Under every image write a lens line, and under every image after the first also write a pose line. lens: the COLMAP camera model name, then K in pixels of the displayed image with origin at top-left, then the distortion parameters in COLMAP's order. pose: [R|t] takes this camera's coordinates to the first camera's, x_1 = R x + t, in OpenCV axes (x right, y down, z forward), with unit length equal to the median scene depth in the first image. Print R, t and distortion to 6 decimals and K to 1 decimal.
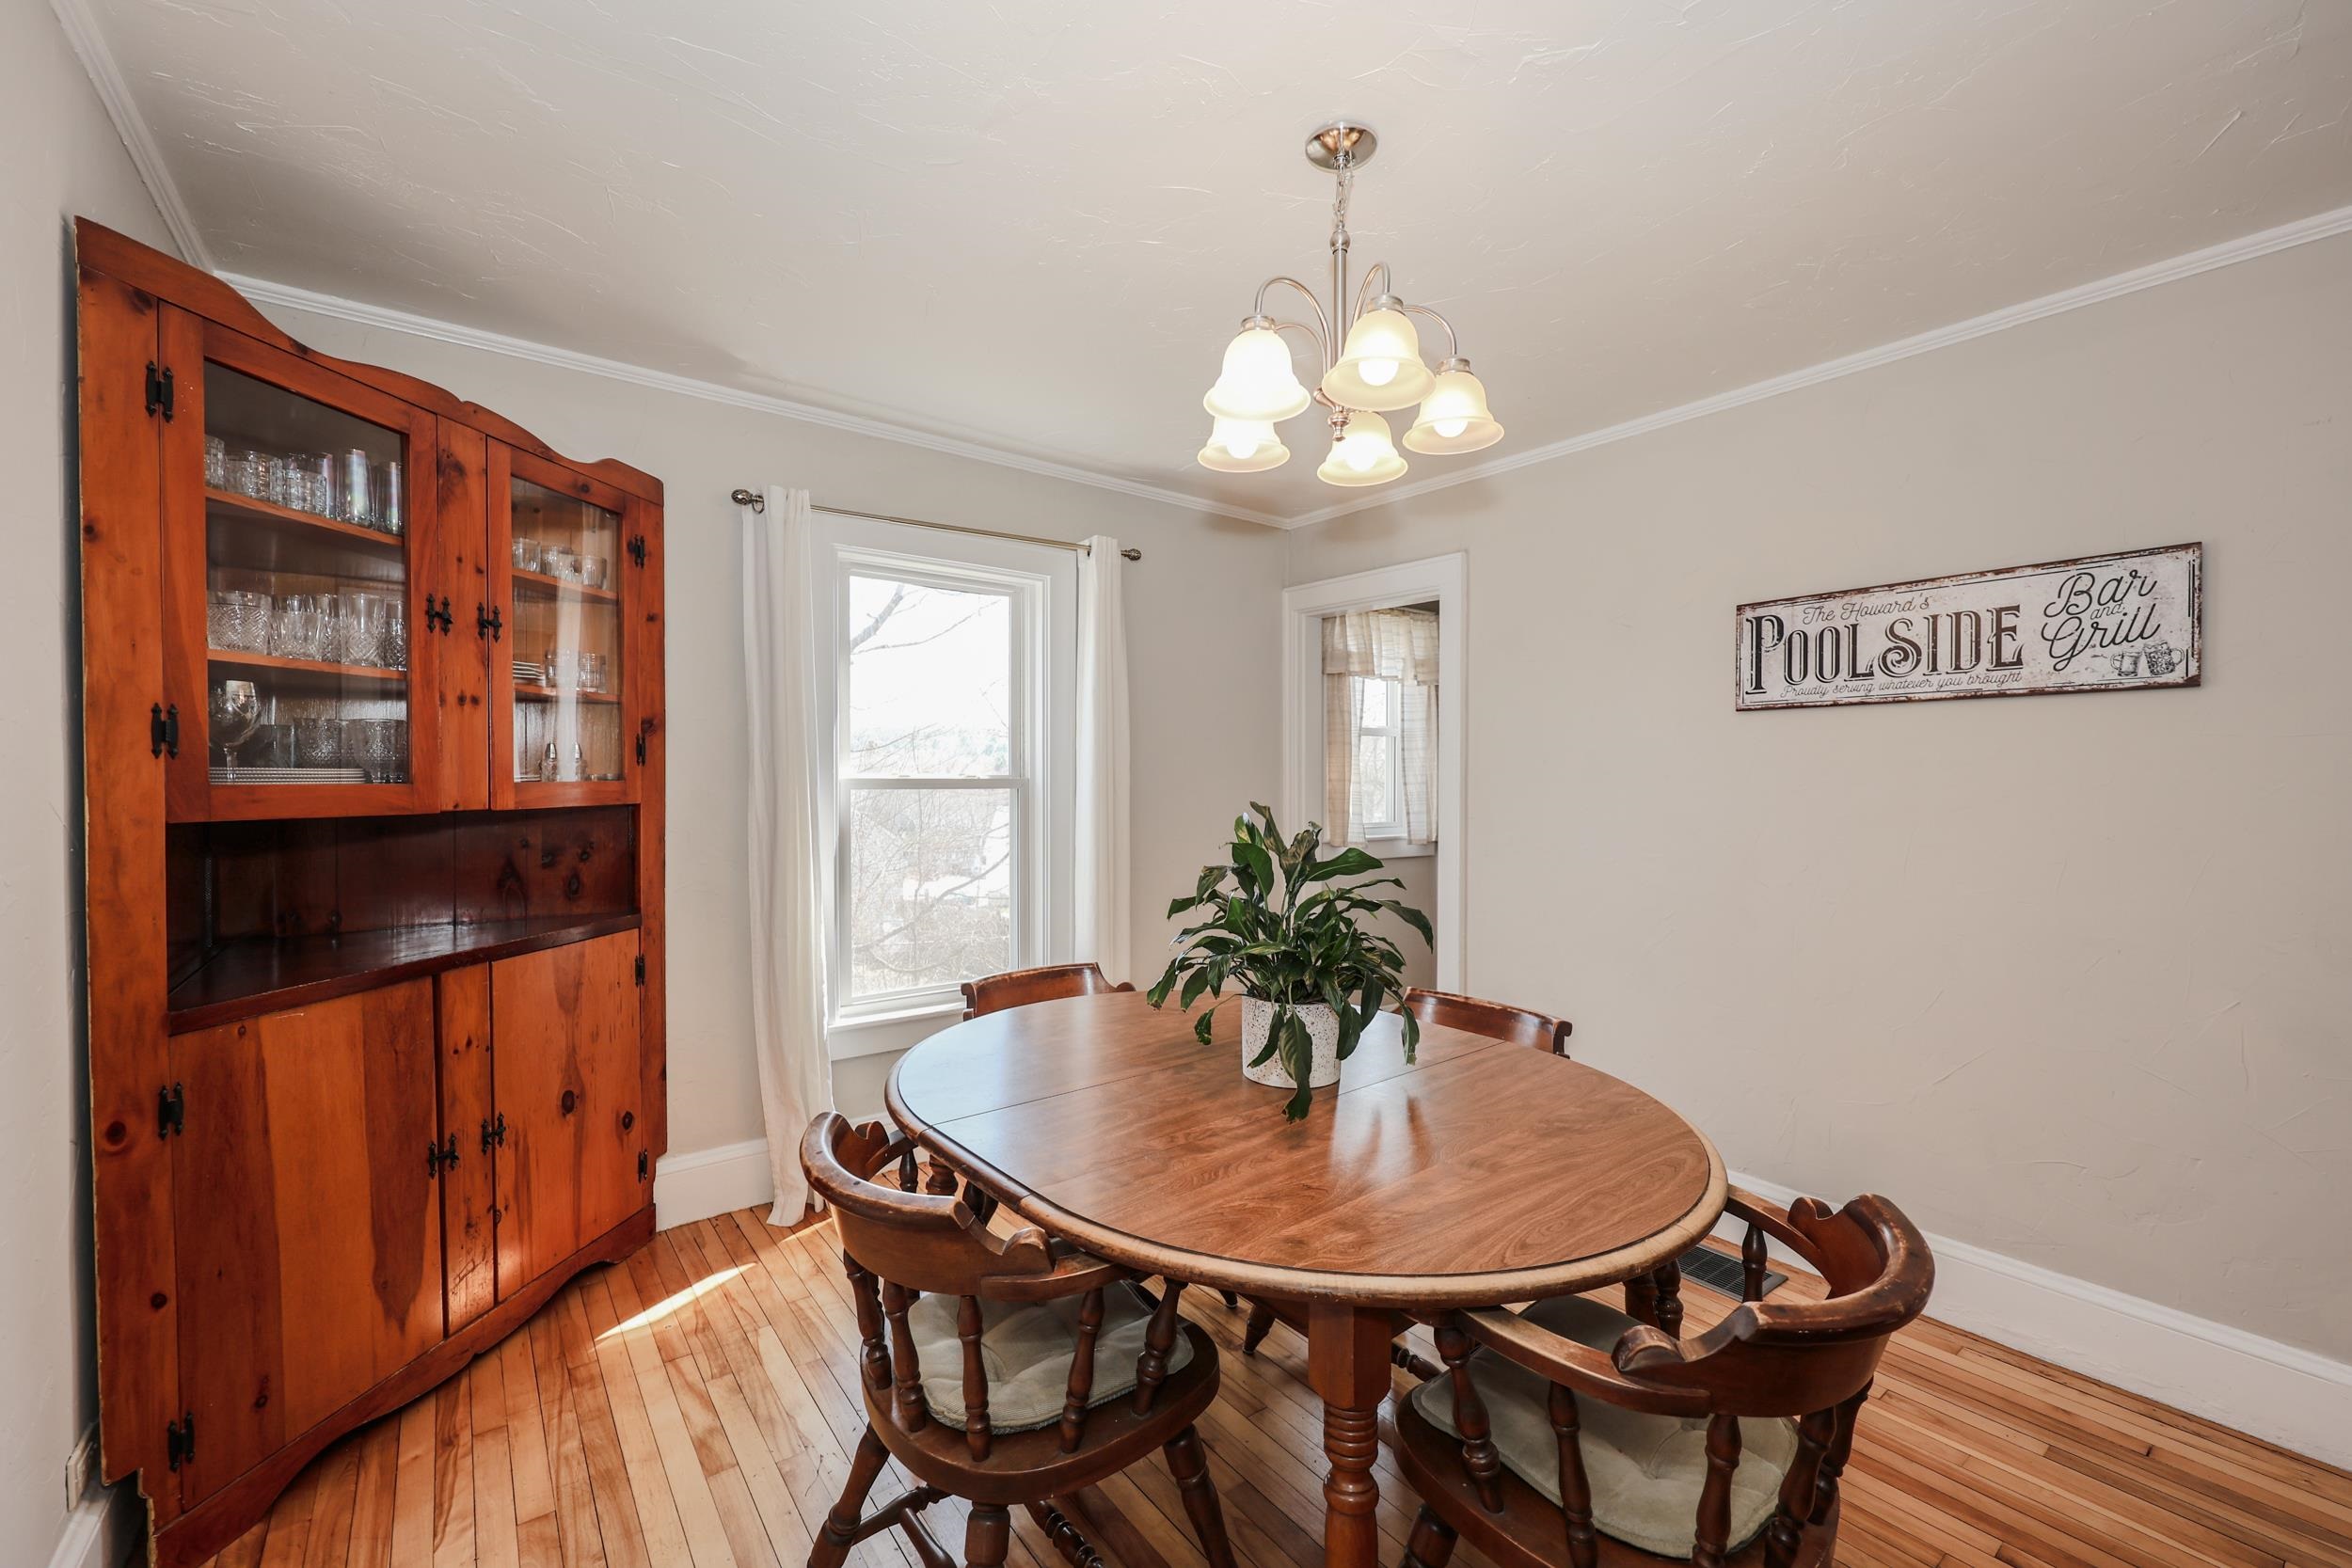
lens RADIAL K [[941.6, 0, 1174.8], [0, 941.6, 798.9], [0, 0, 1]] dist [0.000334, -0.000336]
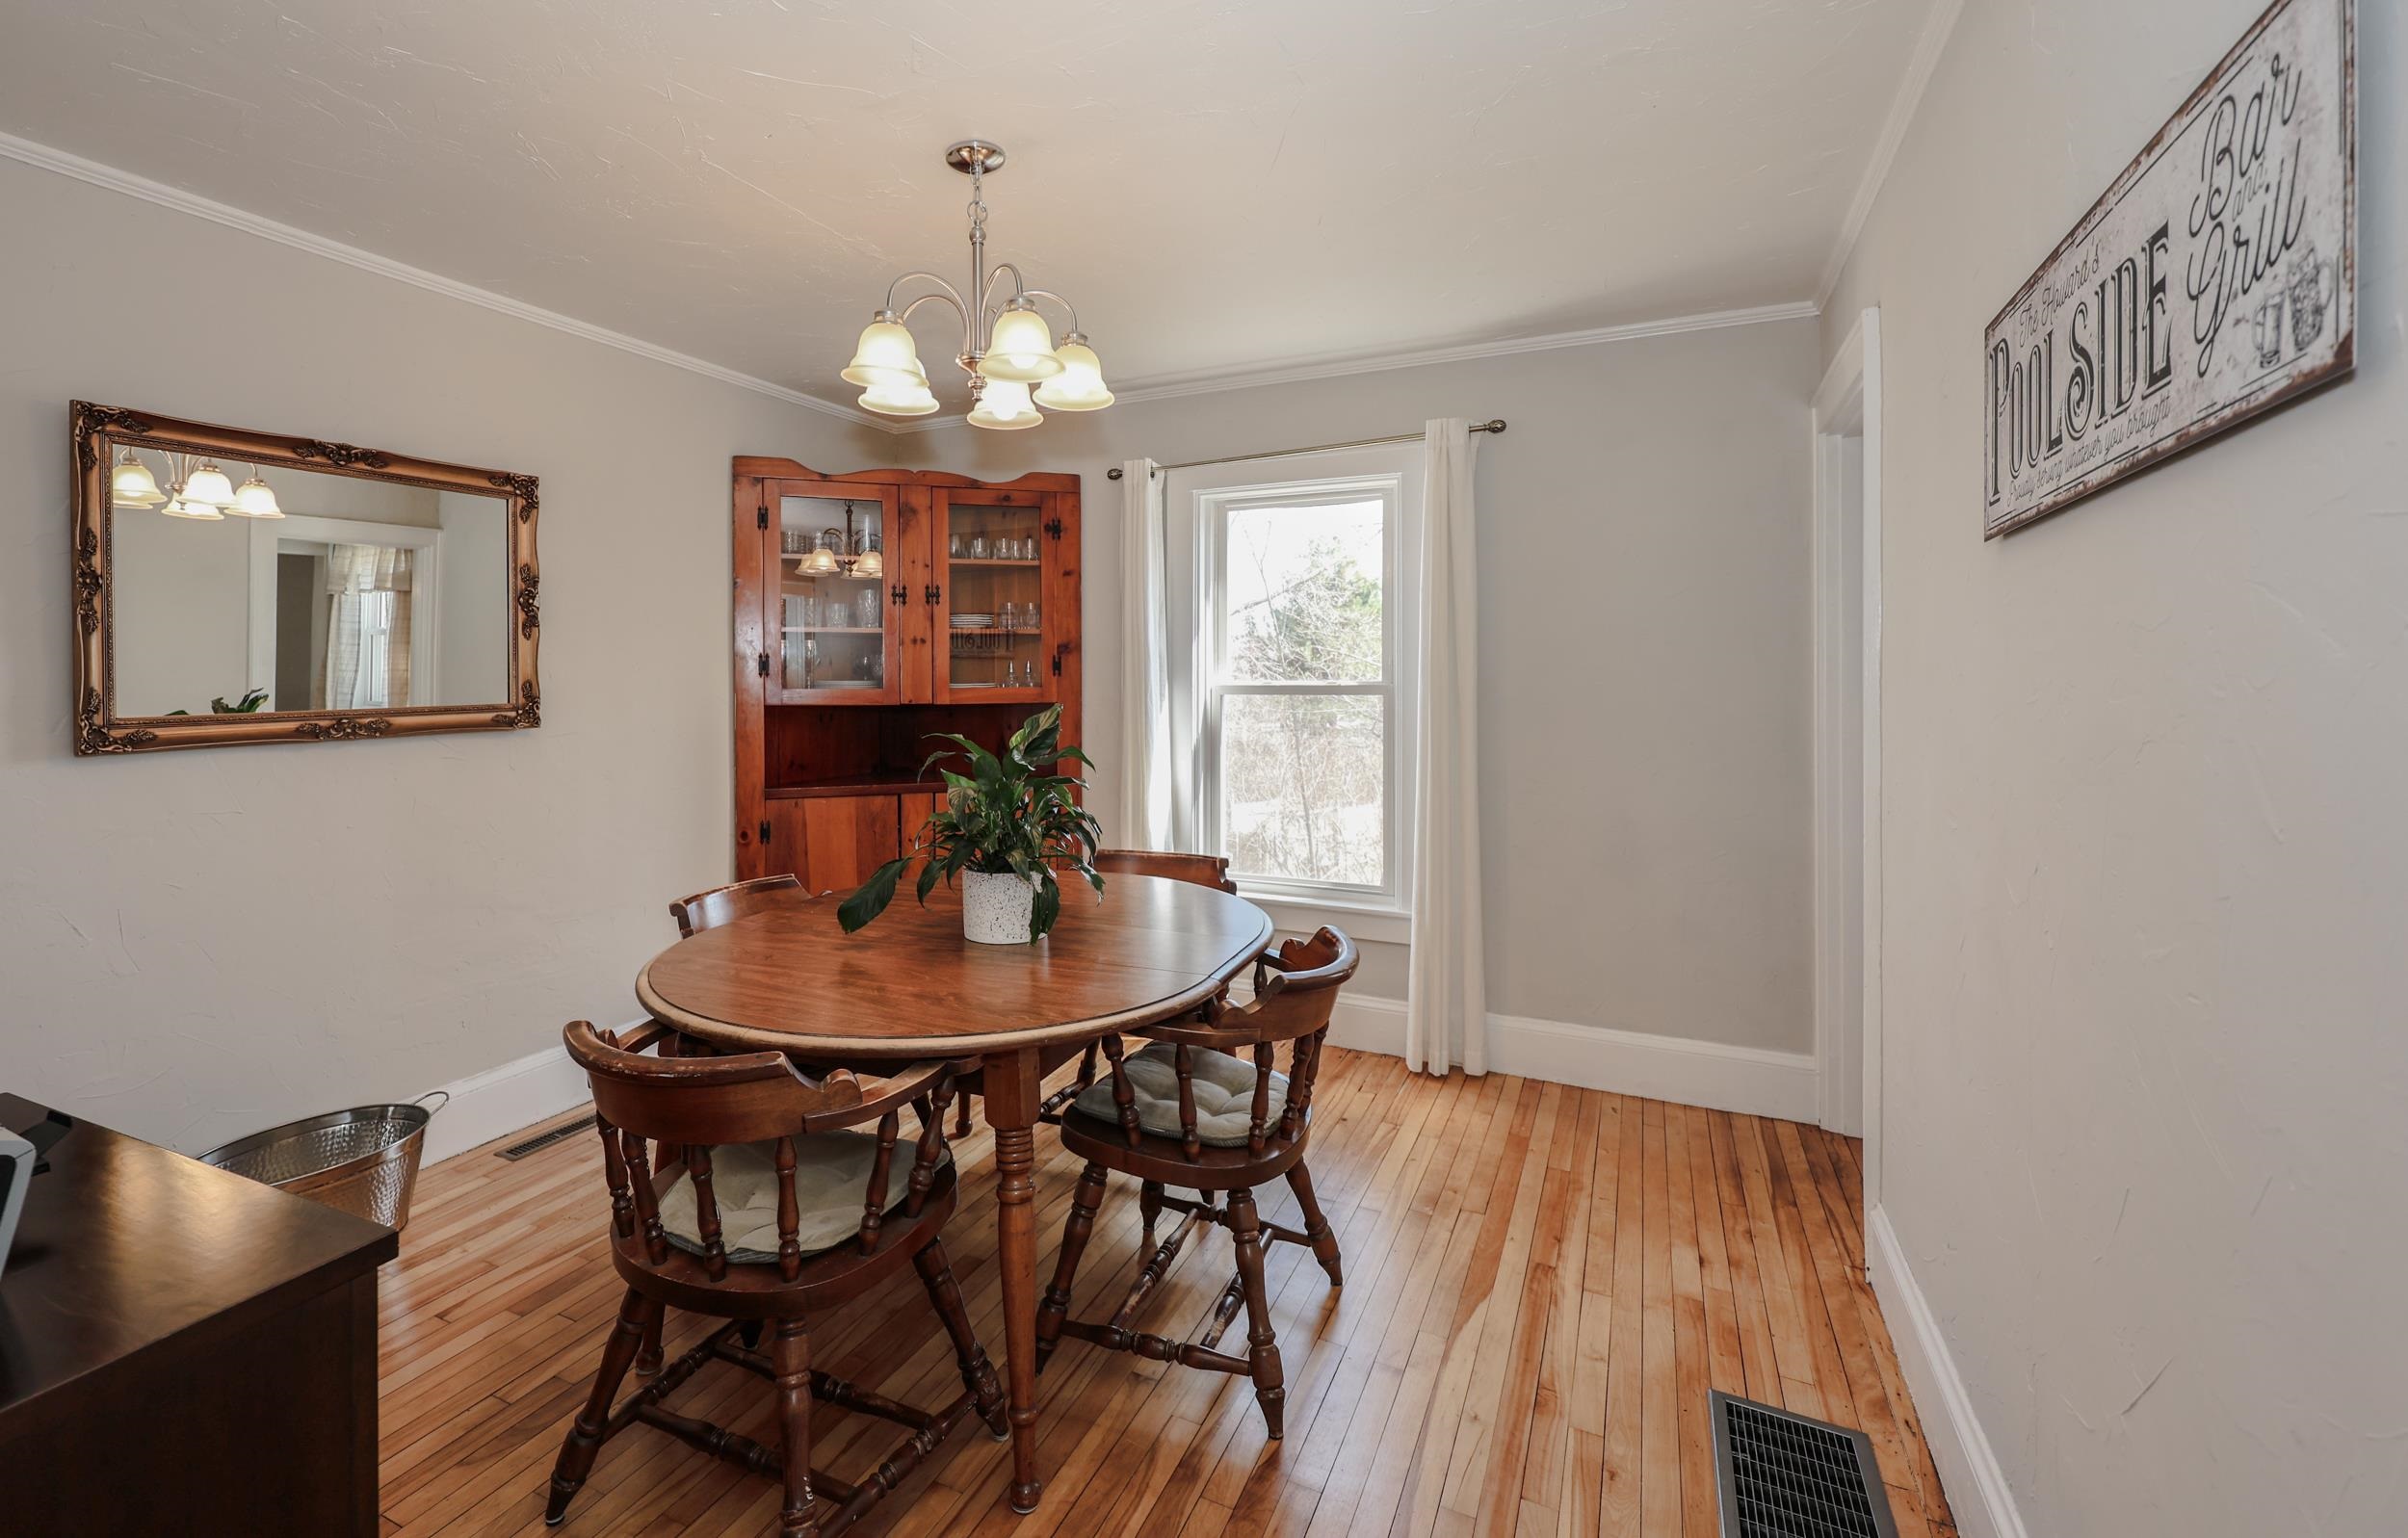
lens RADIAL K [[1057.2, 0, 1103.0], [0, 1057.2, 686.2], [0, 0, 1]] dist [-0.000456, 0.000090]
pose [[0.437849, -0.003453, -0.899042, 1.155693], [-0.017610, 0.999768, -0.012416, -0.002609], [0.898876, 0.021268, 0.437686, 0.447134]]
